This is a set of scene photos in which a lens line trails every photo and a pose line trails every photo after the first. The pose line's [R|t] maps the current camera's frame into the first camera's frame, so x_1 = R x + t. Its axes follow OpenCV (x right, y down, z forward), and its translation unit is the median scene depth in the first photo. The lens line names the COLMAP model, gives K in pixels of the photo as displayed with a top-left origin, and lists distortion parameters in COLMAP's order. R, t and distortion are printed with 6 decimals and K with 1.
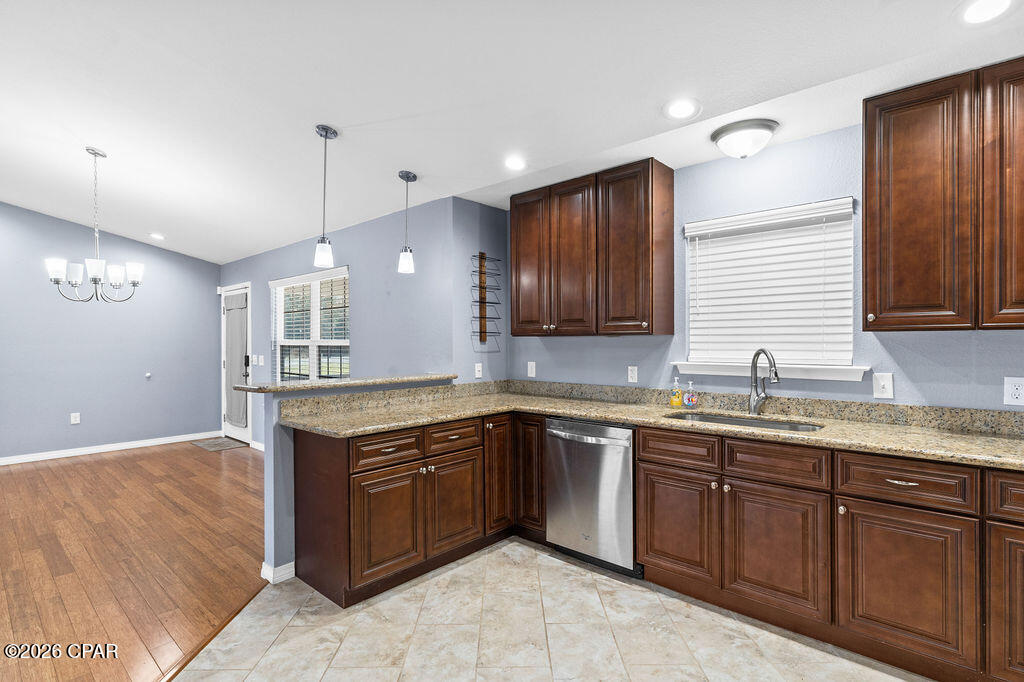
lens RADIAL K [[495.0, 0, 509.3], [0, 495.0, 340.6], [0, 0, 1]] dist [0.002636, 0.000743]
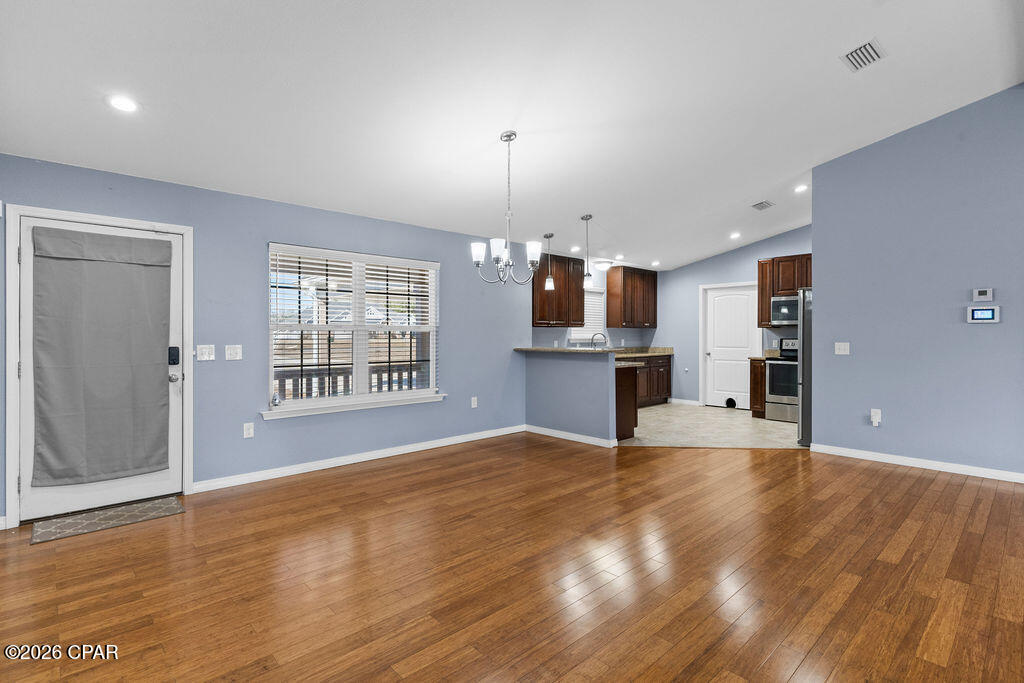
lens RADIAL K [[495.0, 0, 507.4], [0, 495.0, 337.9], [0, 0, 1]] dist [0.002636, 0.000743]
pose [[0.085509, -0.003343, 0.996332, -2.165345], [-0.001446, 0.999993, 0.003480, 0.032293], [-0.996336, -0.001738, 0.085504, 1.080653]]
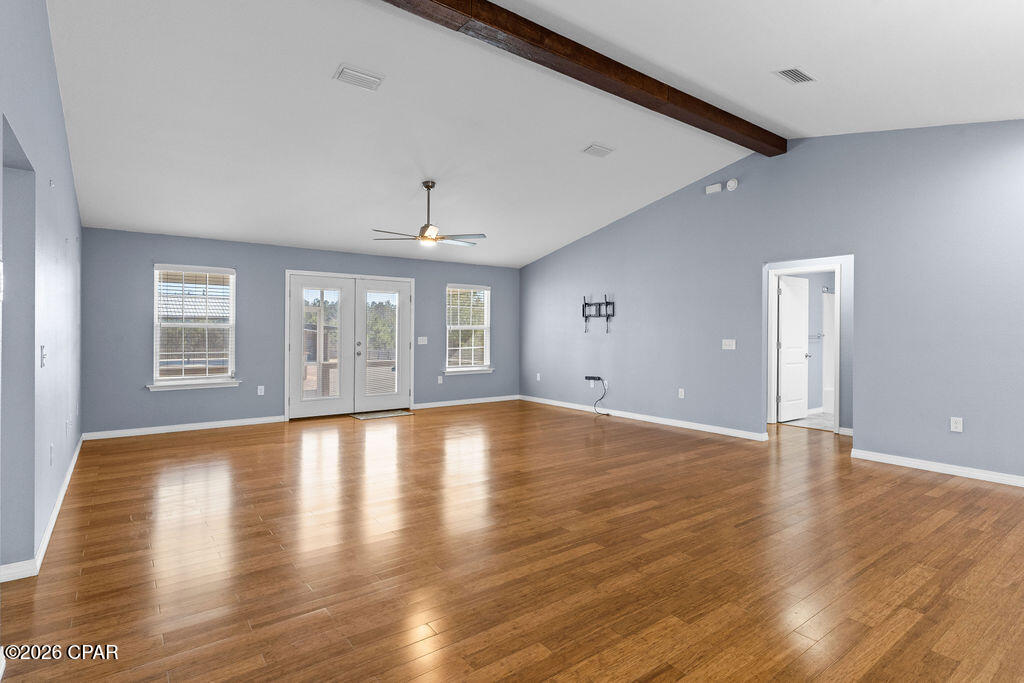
lens RADIAL K [[519.8, 0, 511.5], [0, 519.8, 328.9], [0, 0, 1]] dist [0.003360, 0.001336]
pose [[-0.192661, -0.000825, -0.981265, -0.290546], [-0.001526, 0.999999, -0.000541, 0.023512], [0.981264, 0.001393, -0.192662, 0.528160]]
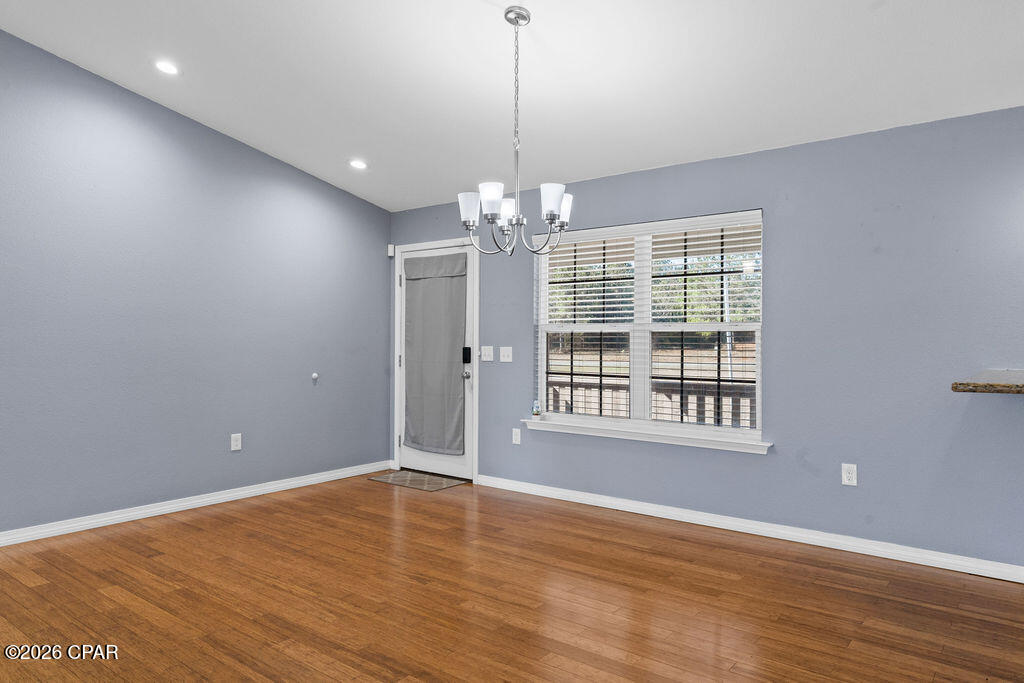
lens RADIAL K [[679.7, 0, 509.2], [0, 679.7, 336.6], [0, 0, 1]] dist [0.002296, 0.001983]
pose [[0.997993, 0.005379, 0.063090, -1.050911], [-0.005515, 0.999983, 0.001980, 0.026922], [-0.063078, -0.002324, 0.998006, 0.163310]]
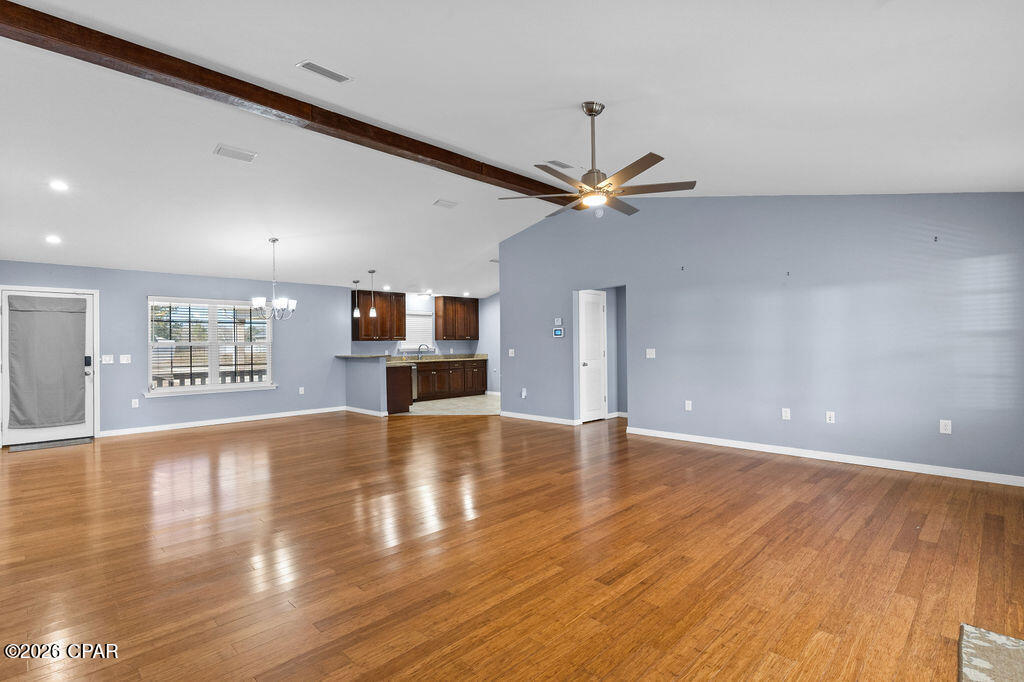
lens RADIAL K [[495.0, 0, 507.2], [0, 495.0, 344.8], [0, 0, 1]] dist [0.002636, 0.000743]
pose [[0.058707, 0.002667, 0.998272, -3.112483], [0.011461, 0.999929, -0.003346, 0.037599], [-0.998209, 0.011638, 0.058672, 0.016067]]
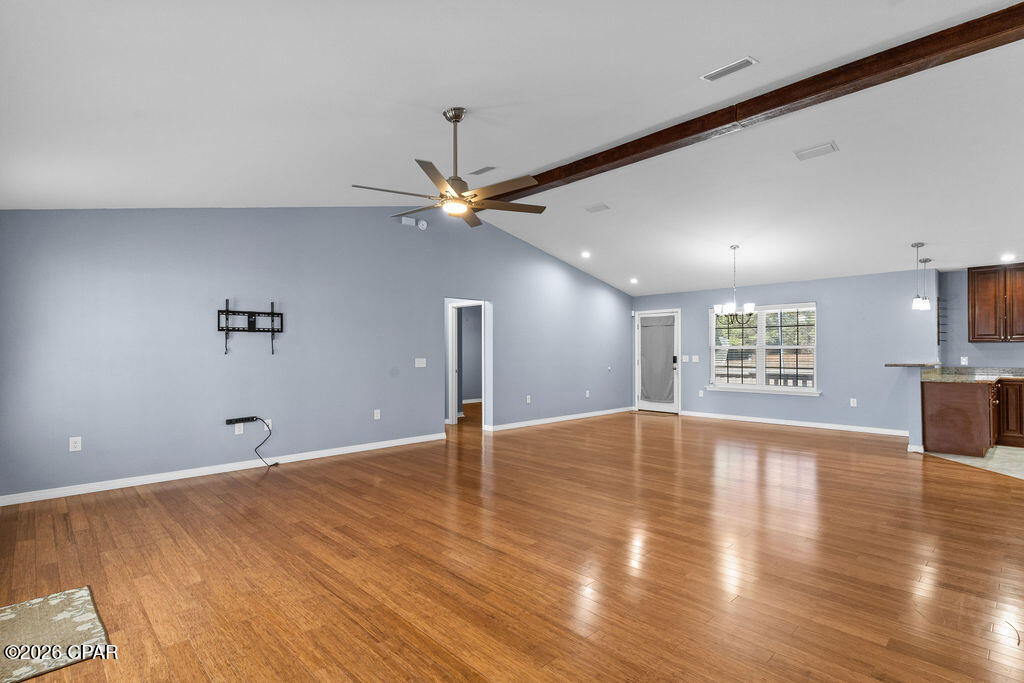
lens RADIAL K [[495.0, 0, 512.5], [0, 495.0, 345.6], [0, 0, 1]] dist [0.002636, 0.000743]
pose [[0.997327, 0.000545, -0.073070, -1.831897], [-0.001297, 0.999947, -0.010242, 0.027246], [0.073060, 0.010310, 0.997274, -1.169765]]
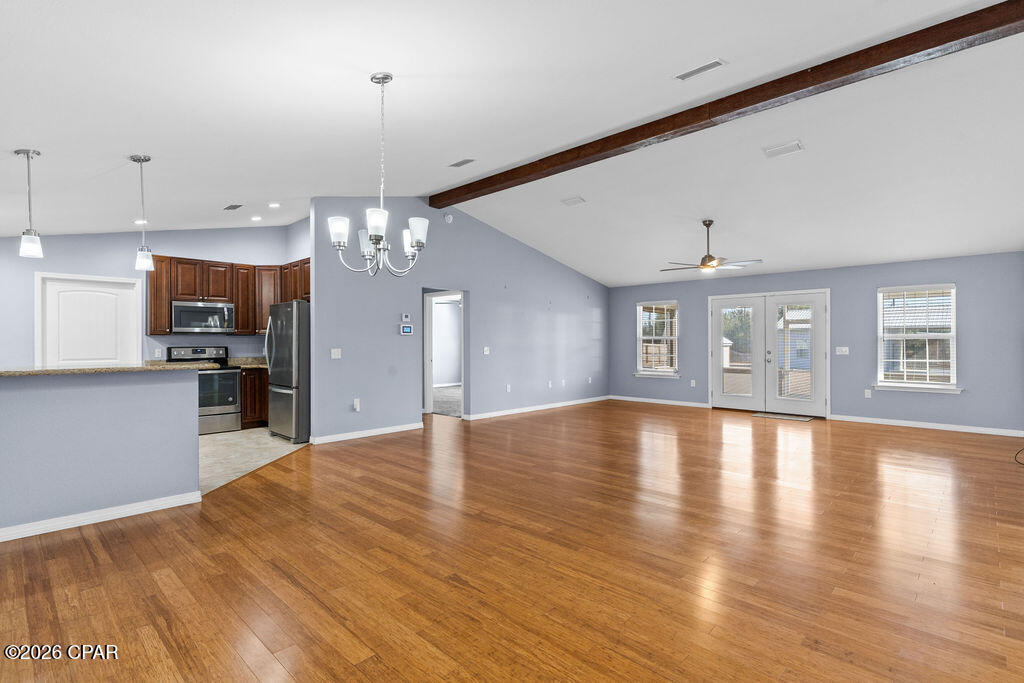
lens RADIAL K [[495.0, 0, 511.0], [0, 495.0, 340.0], [0, 0, 1]] dist [0.002636, 0.000743]
pose [[-0.999475, 0.006689, 0.031708, -1.237643], [0.006522, 0.999964, -0.005364, 0.032163], [-0.031742, -0.005154, -0.999483, 2.070146]]
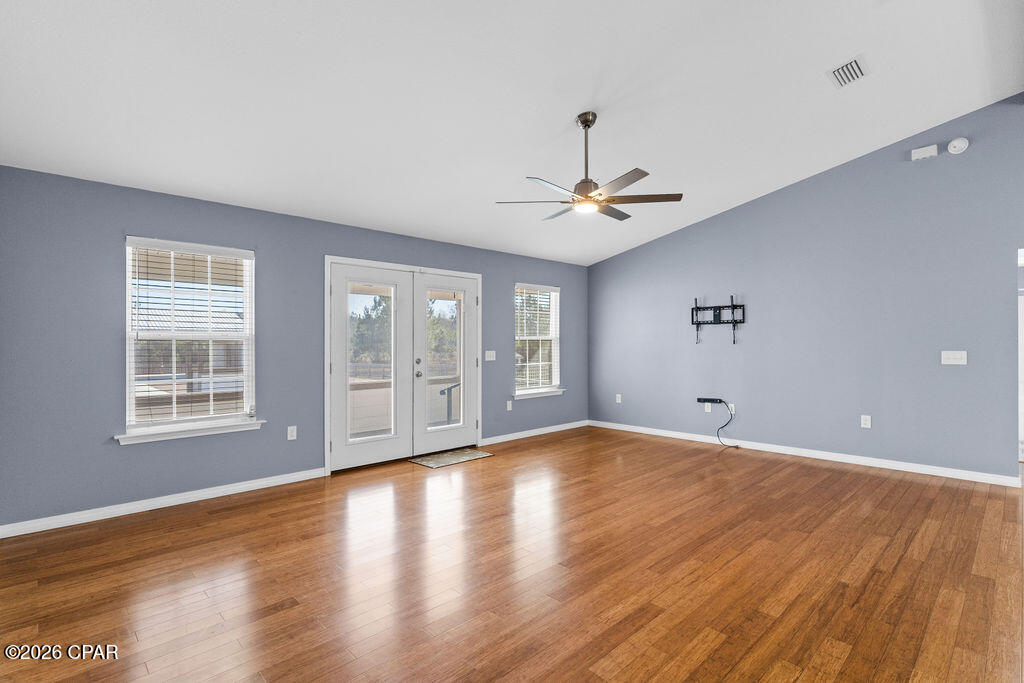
lens RADIAL K [[495.0, 0, 509.2], [0, 495.0, 340.3], [0, 0, 1]] dist [0.002636, 0.000743]
pose [[-0.071438, -0.000384, -0.997445, -0.879532], [0.005382, 0.999985, -0.000770, 0.024385], [0.997430, -0.005424, -0.071435, -0.211325]]
